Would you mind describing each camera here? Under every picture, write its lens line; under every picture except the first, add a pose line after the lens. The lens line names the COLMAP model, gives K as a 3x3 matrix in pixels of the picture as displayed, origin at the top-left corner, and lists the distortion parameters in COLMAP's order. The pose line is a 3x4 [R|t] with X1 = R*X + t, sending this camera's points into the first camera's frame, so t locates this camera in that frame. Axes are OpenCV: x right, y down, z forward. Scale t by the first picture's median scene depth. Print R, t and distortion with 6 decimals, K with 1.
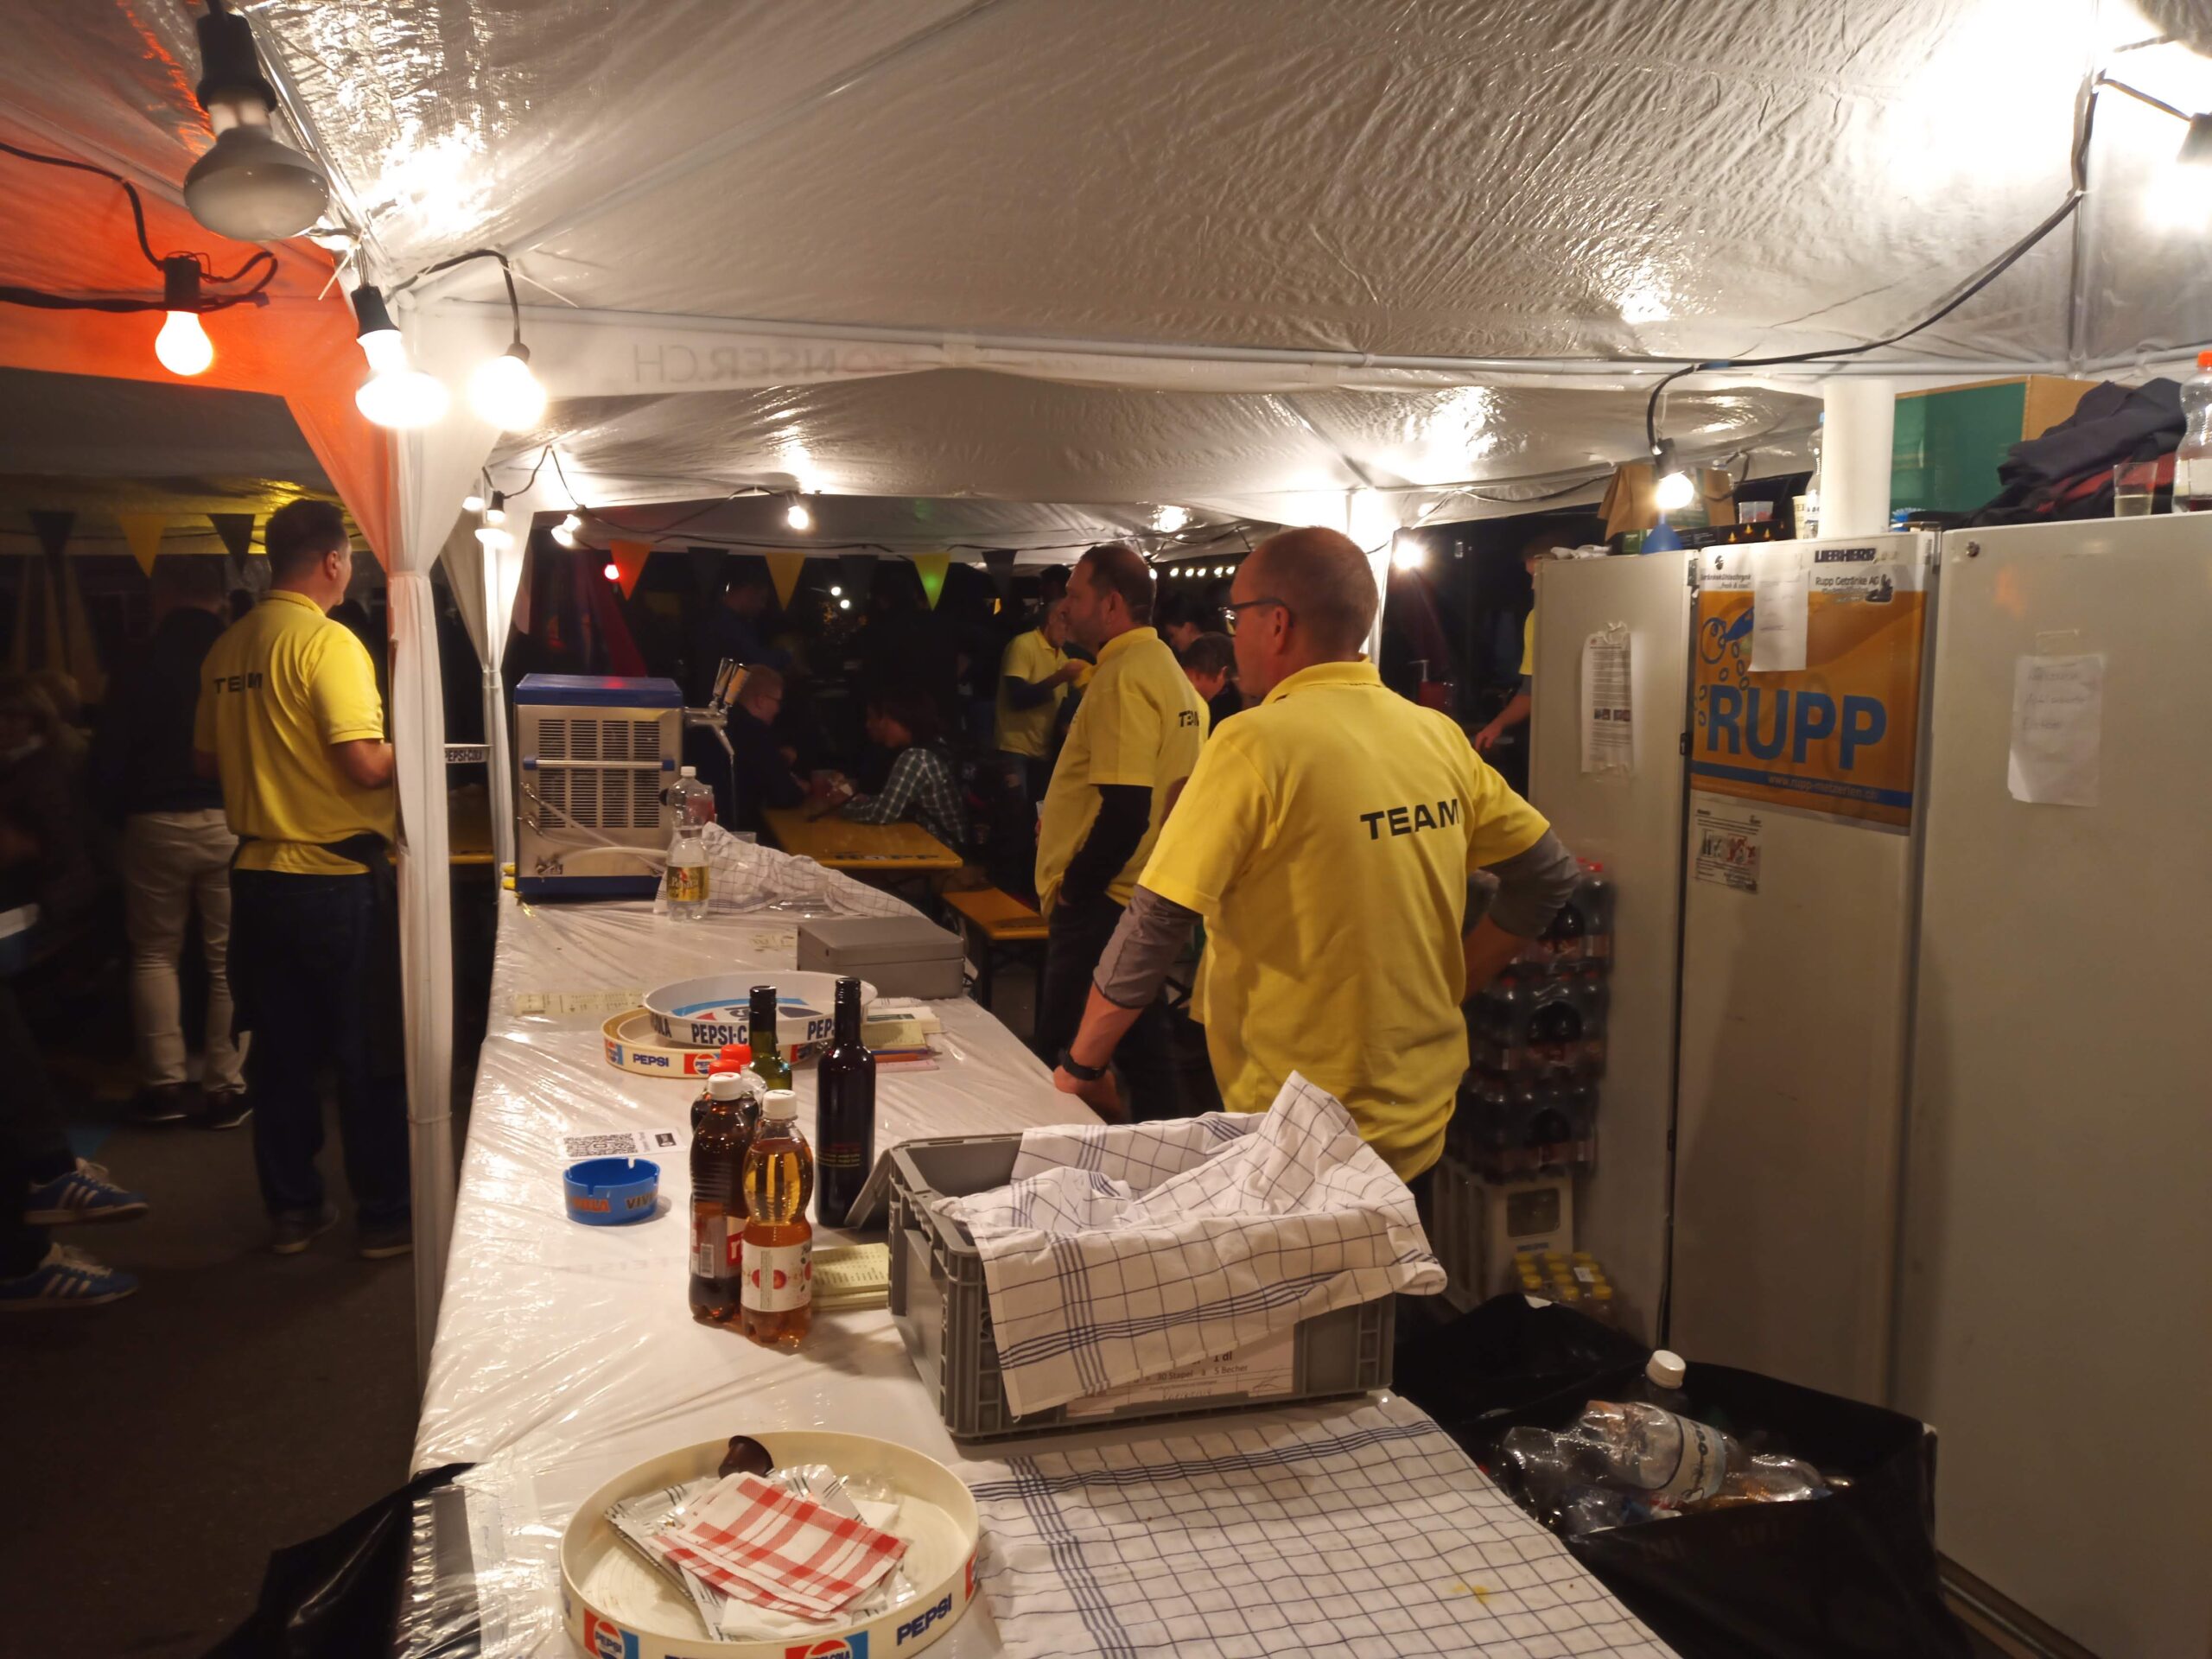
lens RADIAL K [[1736.6, 0, 1116.5], [0, 1736.6, 806.8], [0, 0, 1]] dist [0.054759, -0.133698]
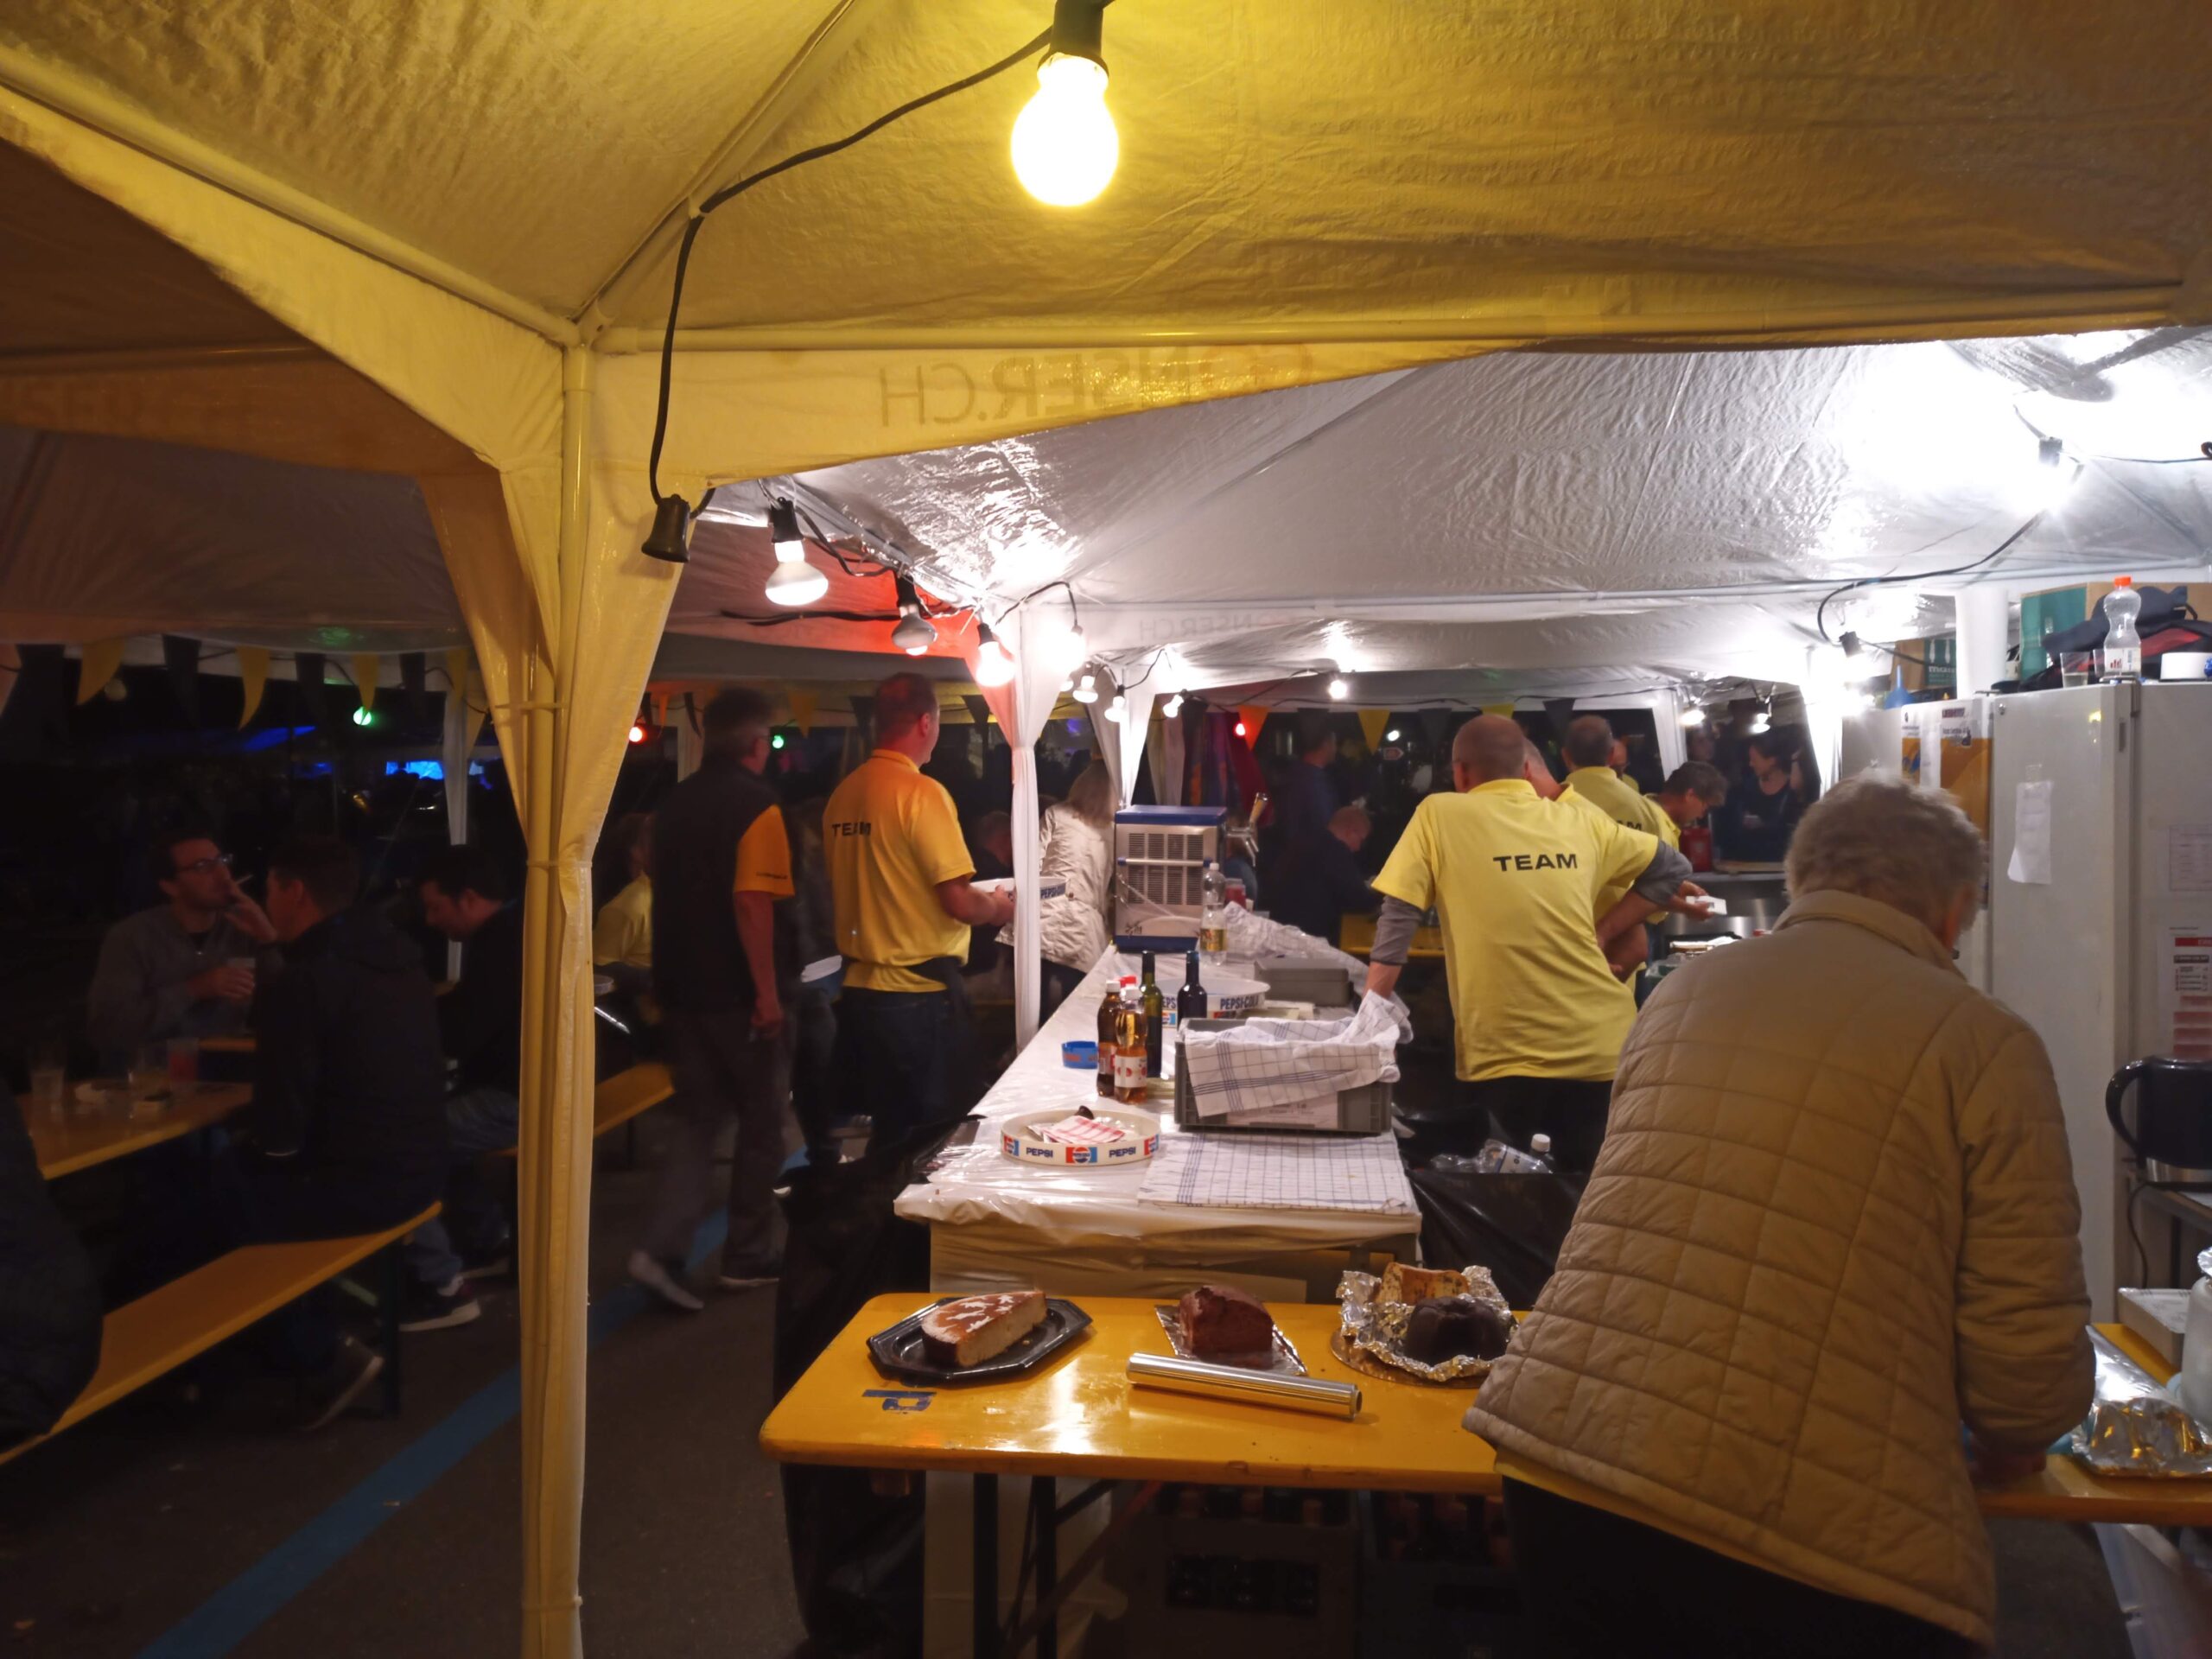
lens RADIAL K [[1736.6, 0, 1116.5], [0, 1736.6, 806.8], [0, 0, 1]] dist [0.054759, -0.133698]
pose [[0.919155, -0.005165, -0.393861, 0.353823], [-0.026133, 0.996911, -0.074059, 0.054535], [0.393027, 0.078364, 0.916182, -0.558491]]
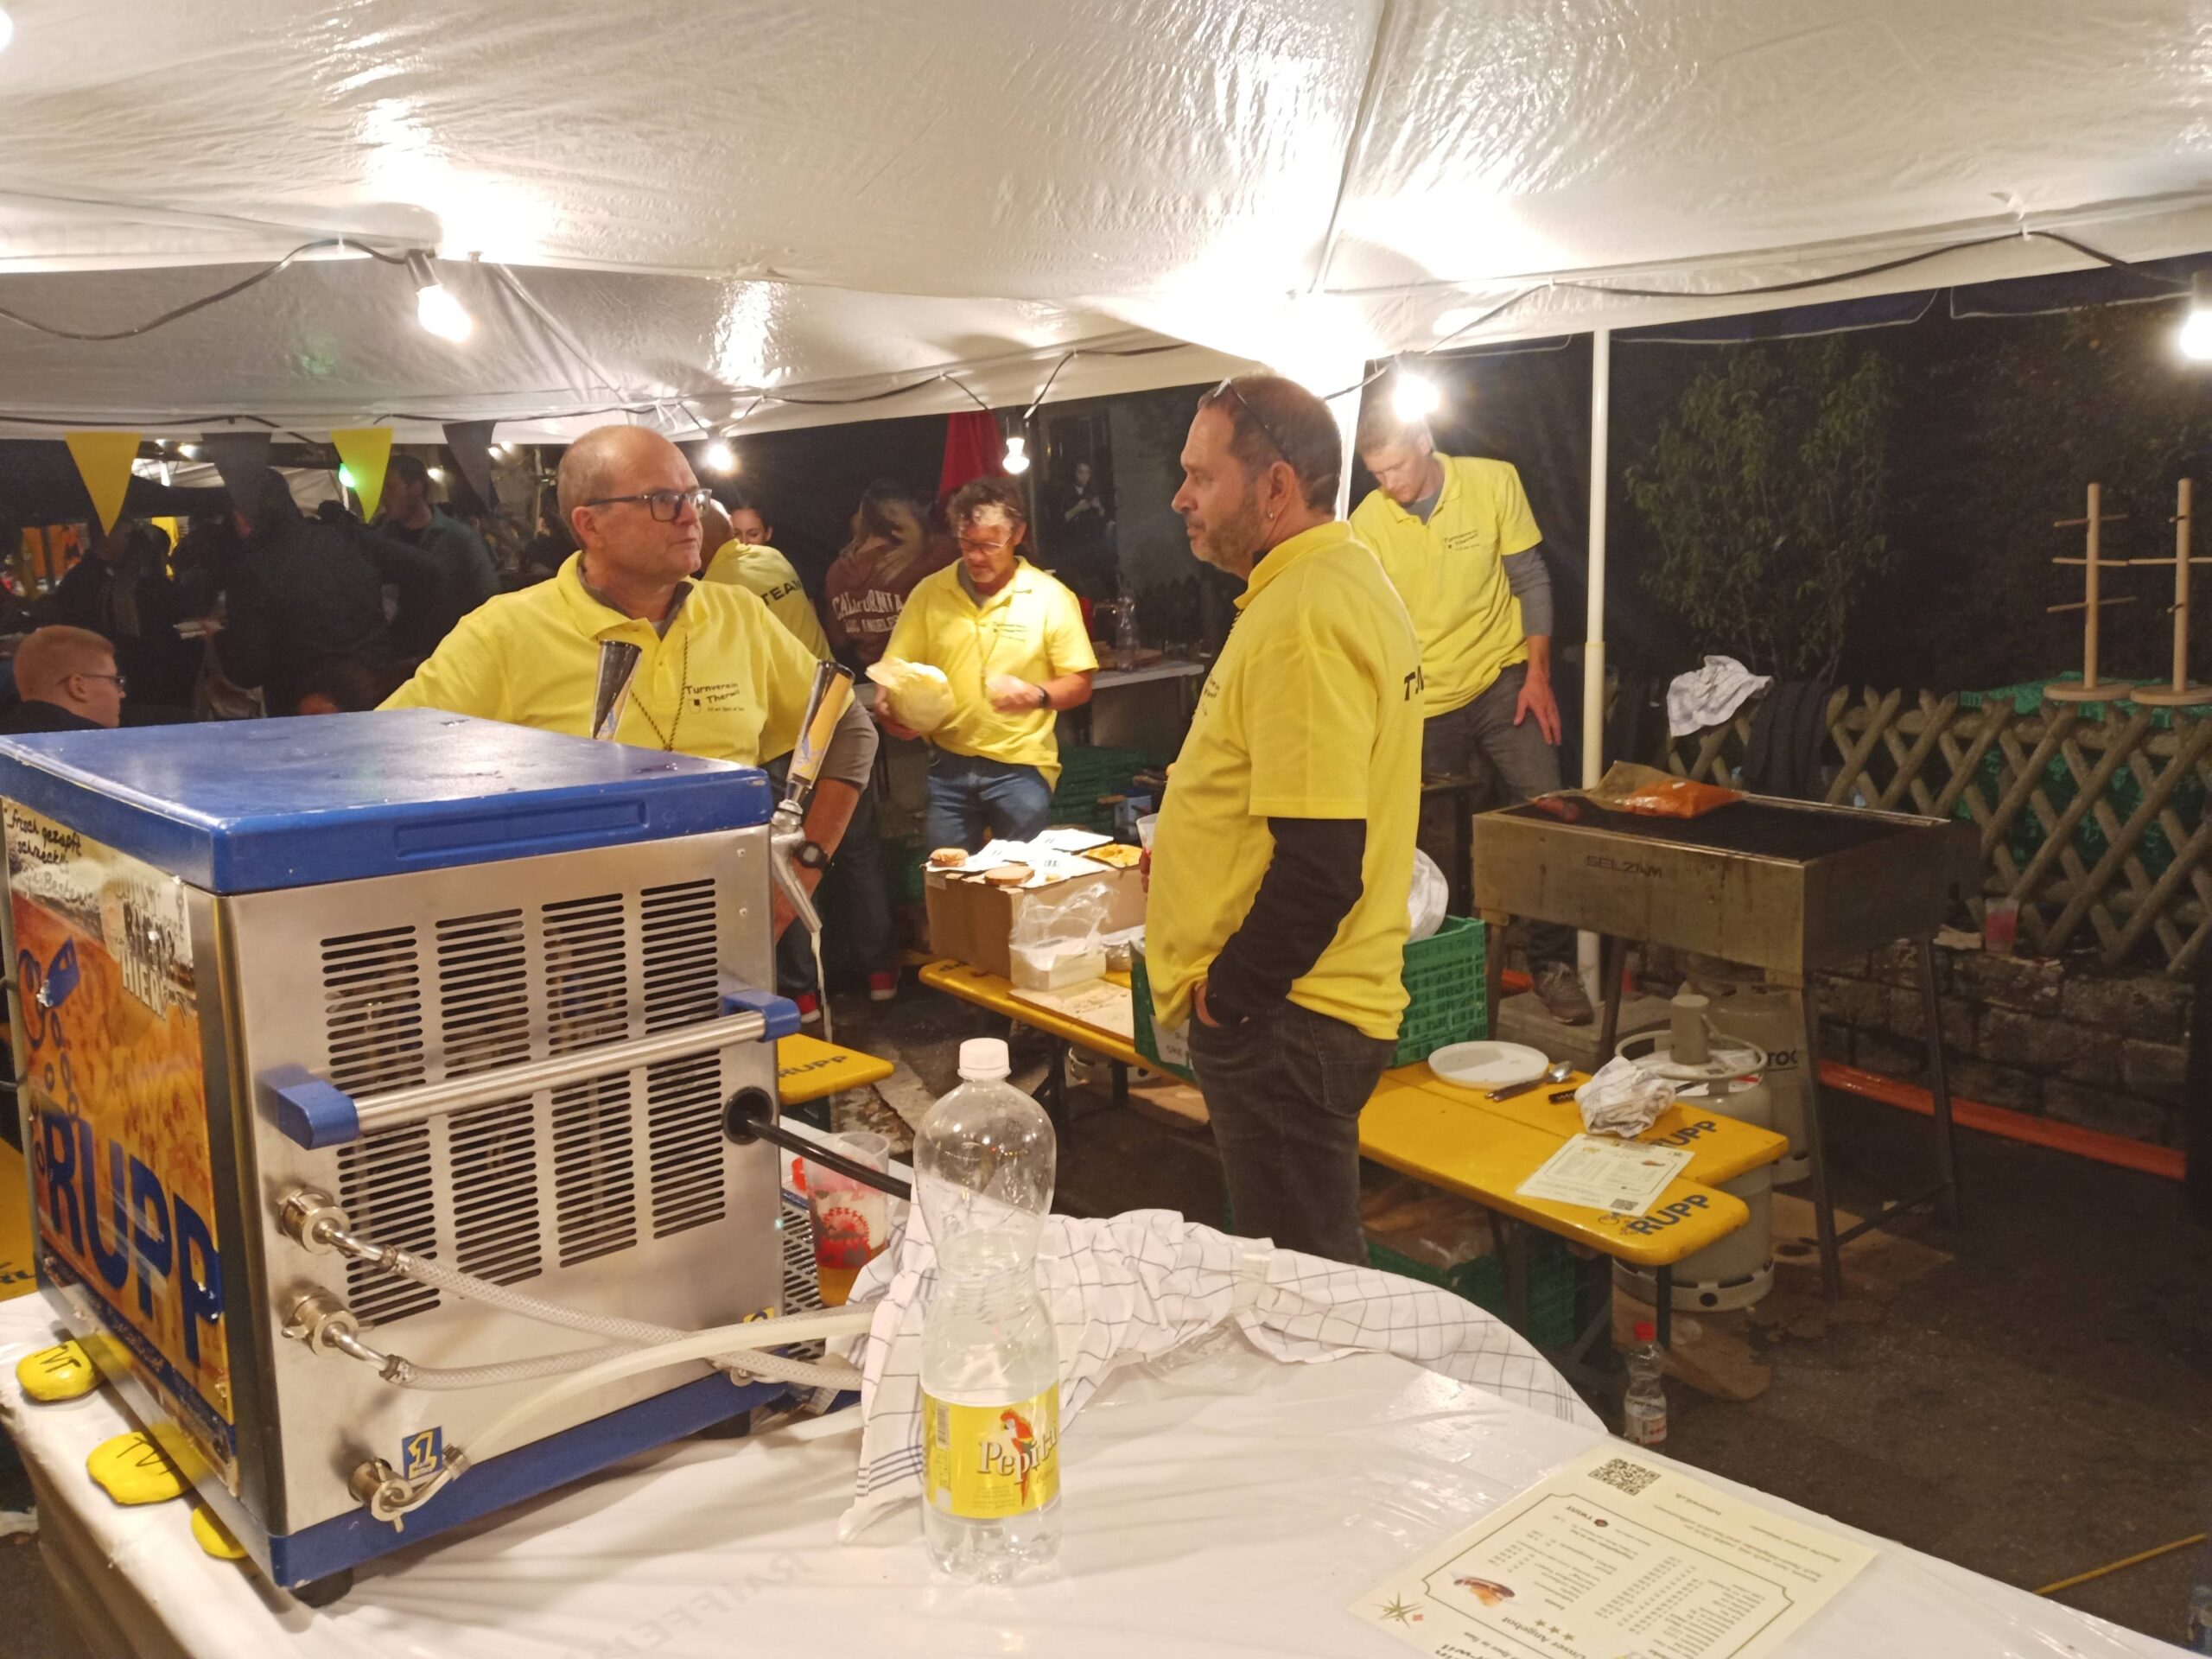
lens RADIAL K [[1724.8, 0, 1102.2], [0, 1724.8, 784.8], [0, 0, 1]] dist [0.029539, -0.058940]
pose [[0.890792, -0.106570, 0.441737, -0.446215], [0.087209, 0.994134, 0.063973, -0.104137], [-0.445964, -0.018464, 0.894861, 0.947727]]
